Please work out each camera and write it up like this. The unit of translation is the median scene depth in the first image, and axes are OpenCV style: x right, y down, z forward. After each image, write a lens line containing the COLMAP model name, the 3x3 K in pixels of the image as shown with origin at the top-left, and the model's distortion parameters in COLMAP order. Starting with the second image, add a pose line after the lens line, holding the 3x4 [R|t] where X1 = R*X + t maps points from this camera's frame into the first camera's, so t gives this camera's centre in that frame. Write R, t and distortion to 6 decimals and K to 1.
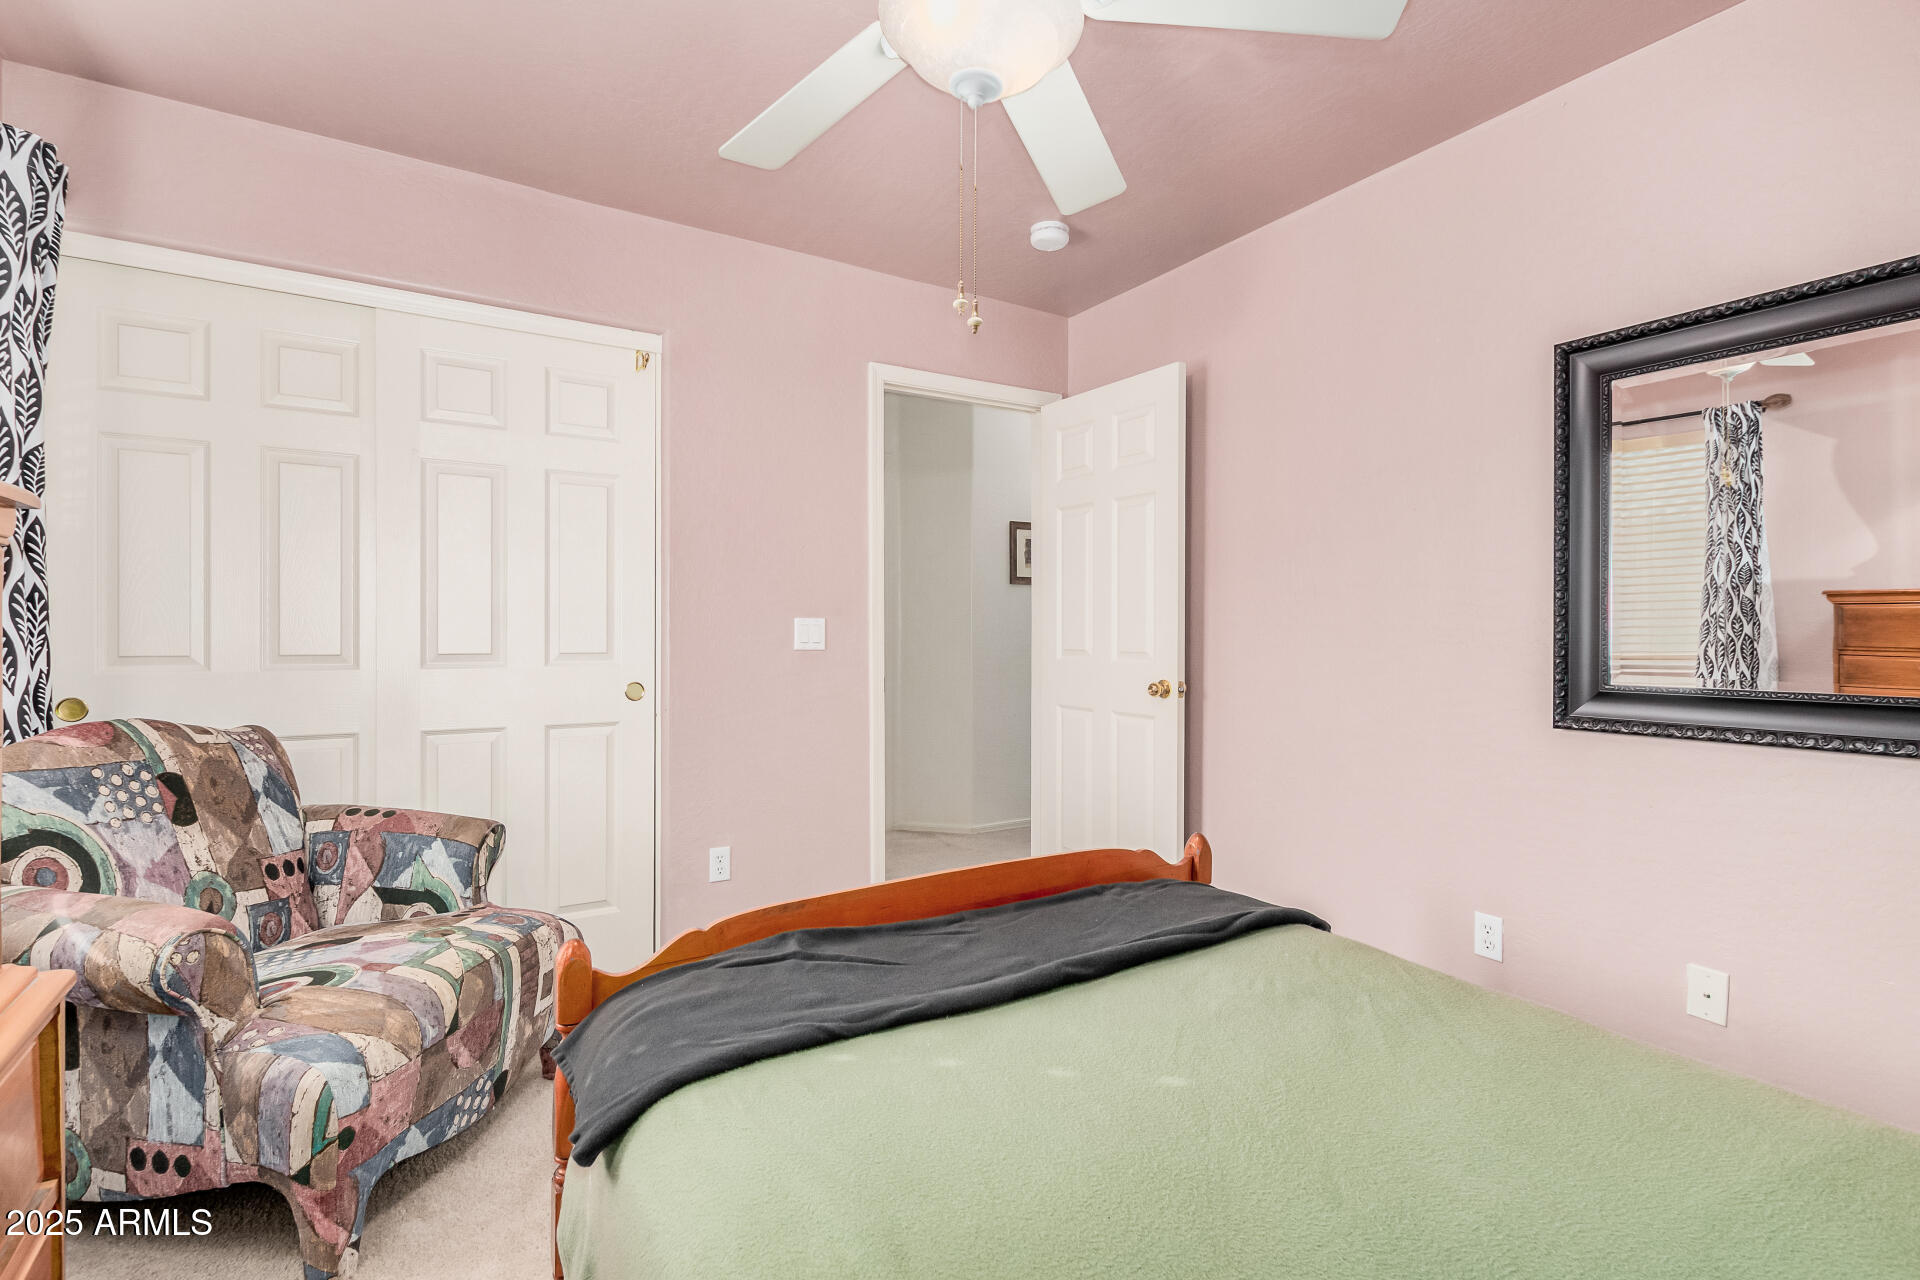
lens RADIAL K [[892.5, 0, 957.6], [0, 892.5, 632.3], [0, 0, 1]] dist [-0.001638, -0.000416]
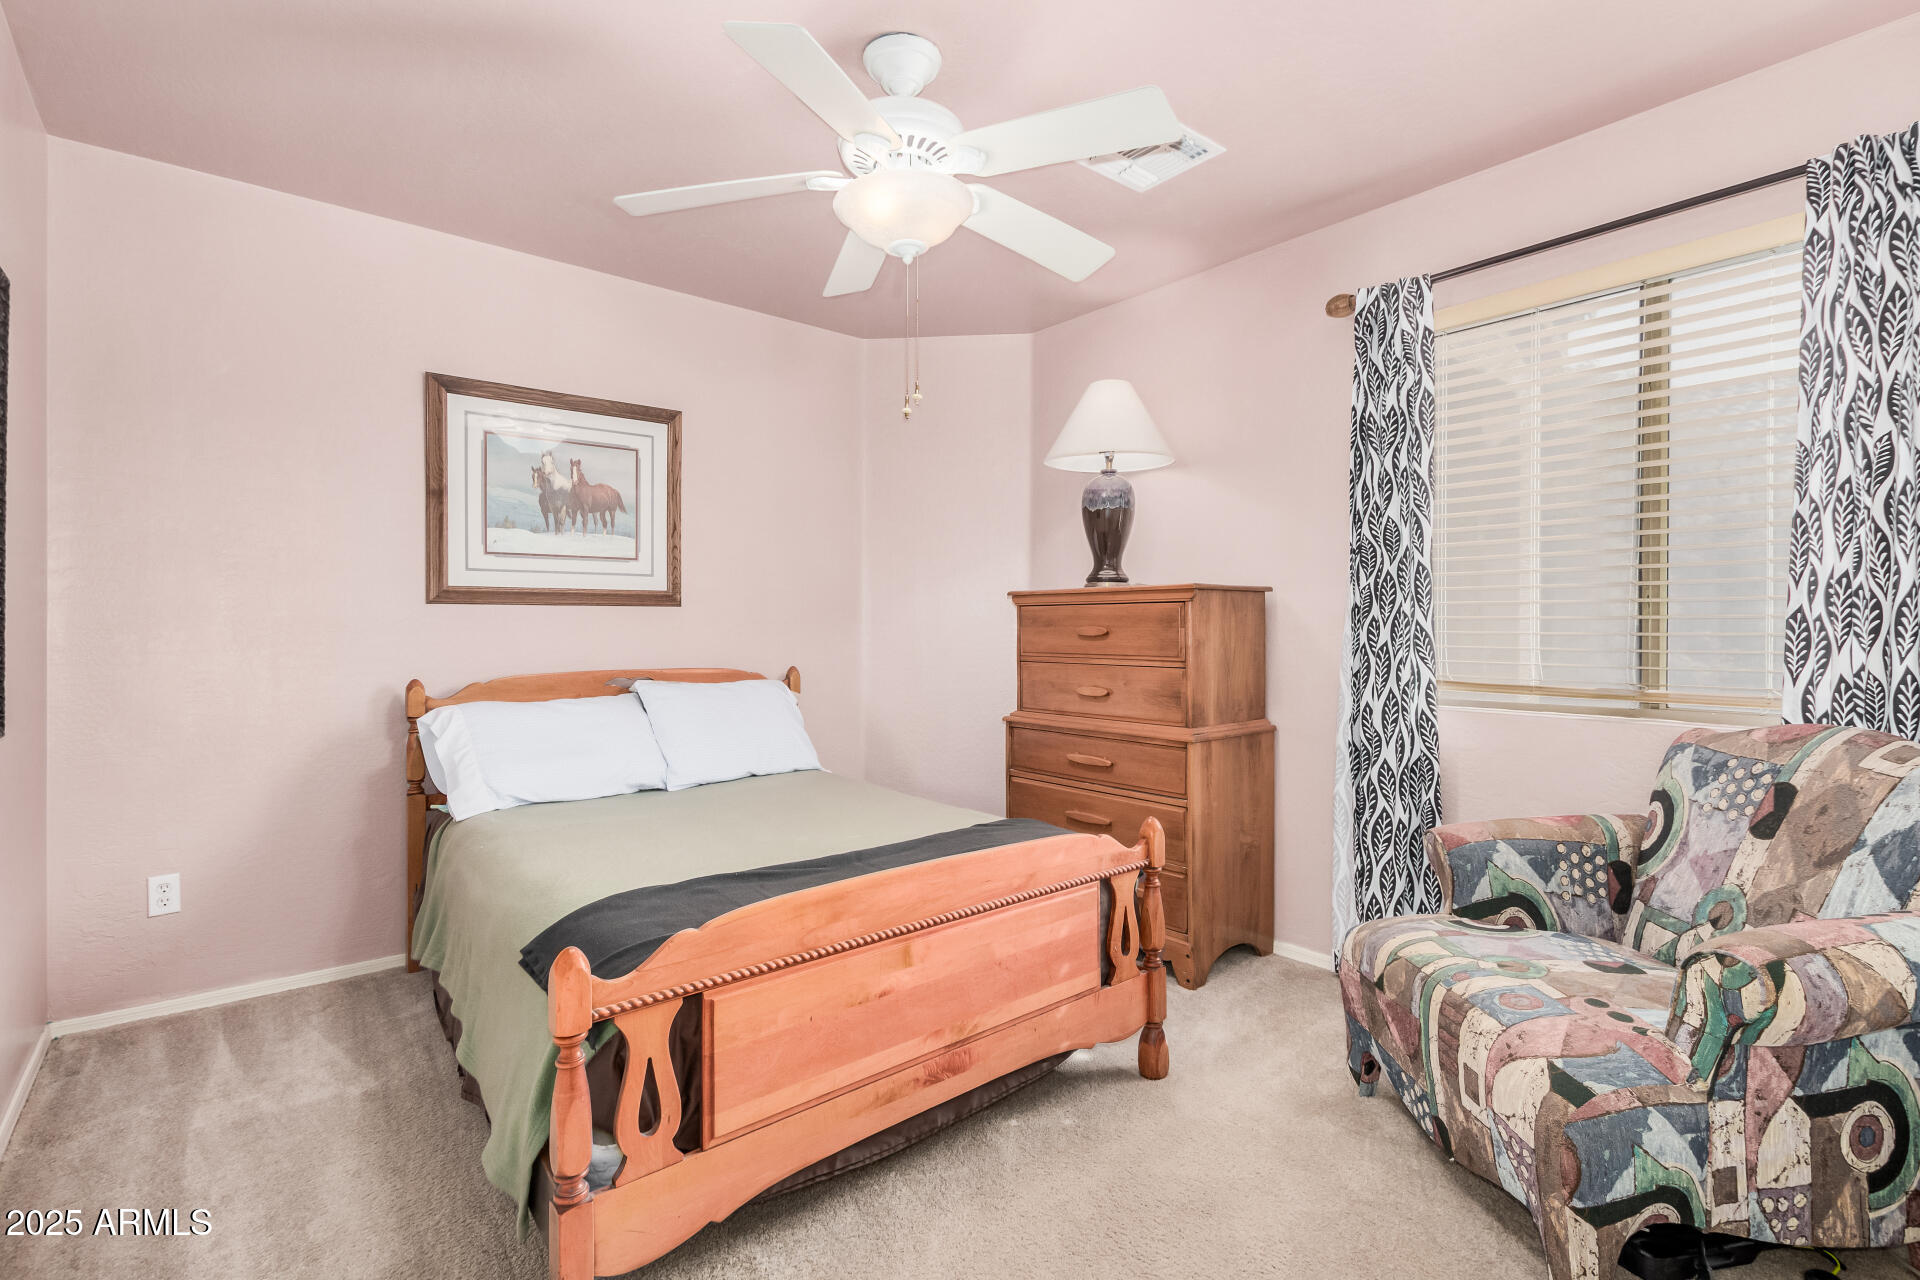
lens RADIAL K [[892.5, 0, 962.1], [0, 892.5, 628.6], [0, 0, 1]] dist [-0.001638, -0.000416]
pose [[-0.989128, -0.002192, -0.147040, 0.101771], [-0.003761, 0.999939, 0.010395, -0.010142], [0.147009, 0.010835, -0.989076, 1.806569]]
